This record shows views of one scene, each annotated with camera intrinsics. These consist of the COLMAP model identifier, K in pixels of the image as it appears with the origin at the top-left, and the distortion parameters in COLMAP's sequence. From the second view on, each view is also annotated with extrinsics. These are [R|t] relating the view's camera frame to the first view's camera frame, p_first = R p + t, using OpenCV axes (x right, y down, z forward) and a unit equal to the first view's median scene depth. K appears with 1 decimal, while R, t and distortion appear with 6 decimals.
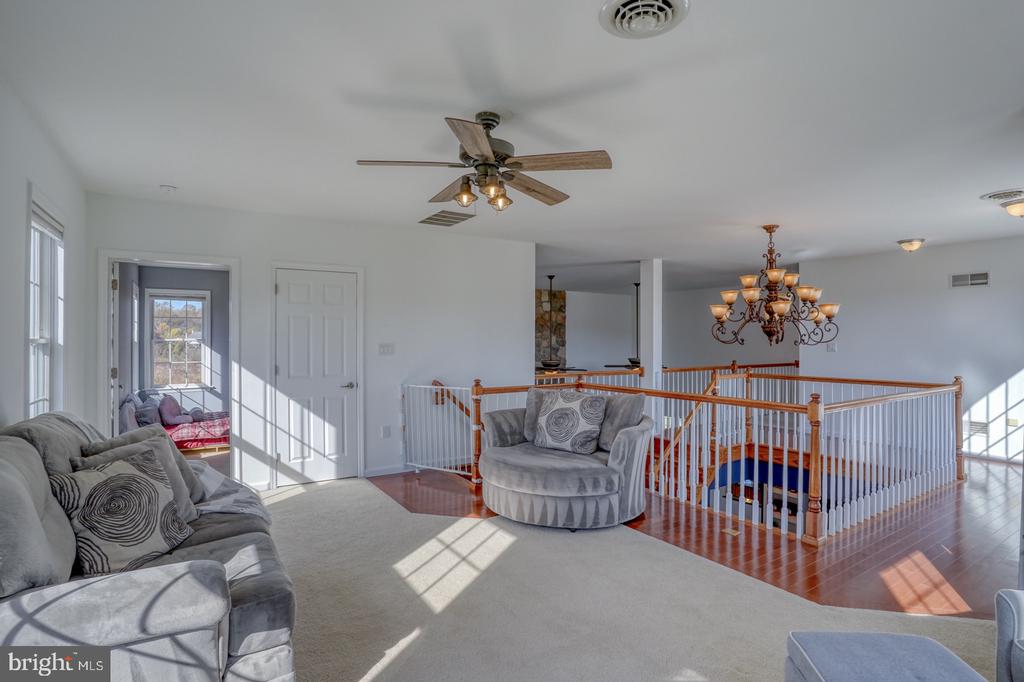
lens RADIAL K [[500.3, 0, 515.1], [0, 500.3, 341.6], [0, 0, 1]] dist [-0.035190, 0.000495]
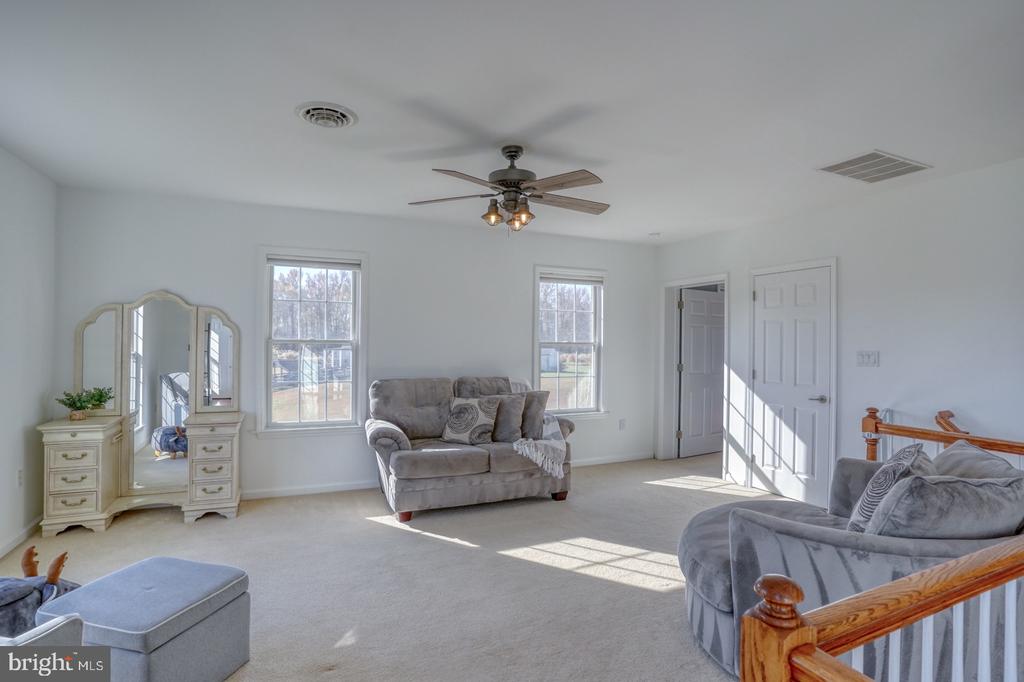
lens RADIAL K [[500.3, 0, 515.1], [0, 500.3, 341.6], [0, 0, 1]] dist [-0.035190, 0.000495]
pose [[-0.094086, -0.000883, -0.995564, 0.596433], [-0.010912, 0.999940, 0.000144, -0.005151], [0.995504, 0.010877, -0.094090, 0.600511]]
